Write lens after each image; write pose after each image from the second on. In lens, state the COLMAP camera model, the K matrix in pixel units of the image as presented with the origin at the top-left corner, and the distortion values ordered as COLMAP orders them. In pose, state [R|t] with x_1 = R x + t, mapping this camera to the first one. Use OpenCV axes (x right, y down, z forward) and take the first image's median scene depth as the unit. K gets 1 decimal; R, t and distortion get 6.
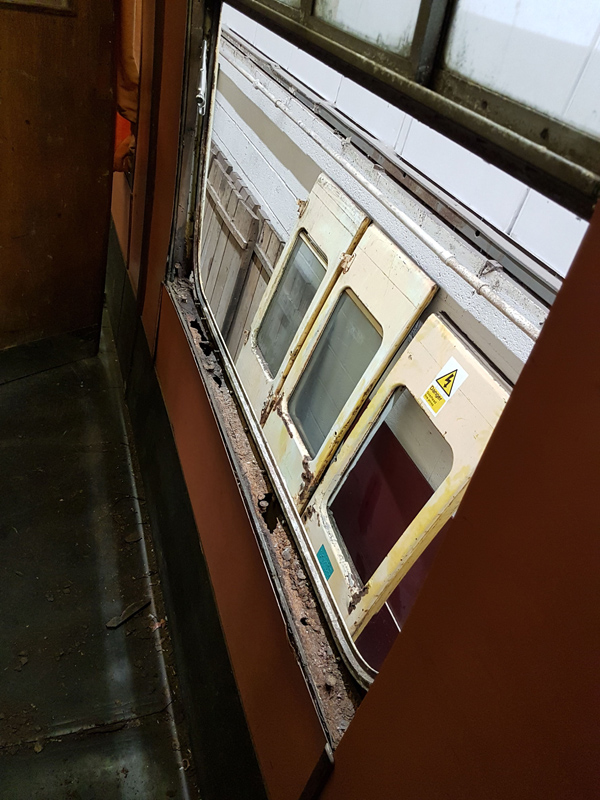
lens RADIAL K [[612.0, 0, 298.7], [0, 612.0, 419.1], [0, 0, 1]] dist [0.038445, -0.002708]
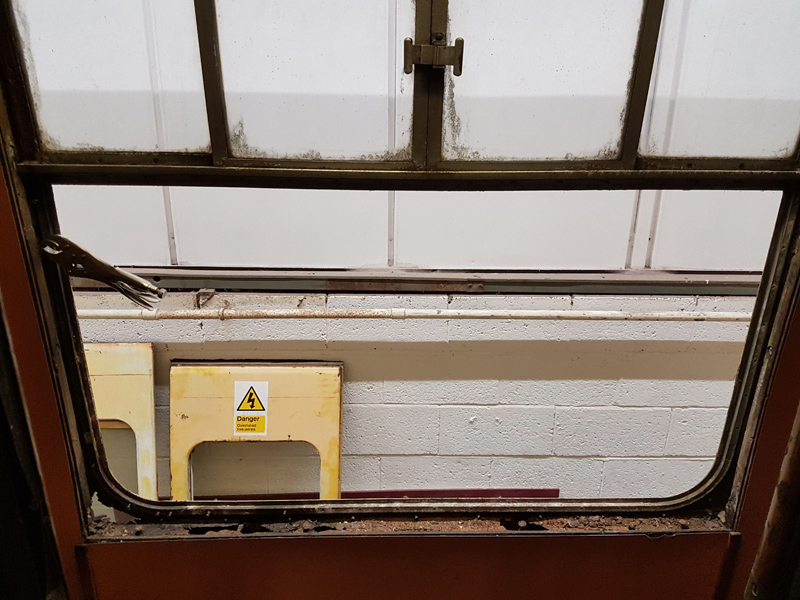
lens RADIAL K [[612.0, 0, 400.0], [0, 612.0, 300.0], [0, 0, 1]] dist [0.038445, -0.002708]
pose [[0.278434, -0.522767, 0.805723, -0.427418], [0.607951, 0.745373, 0.273521, -0.320616], [-0.743552, 0.413683, 0.525354, 0.215103]]
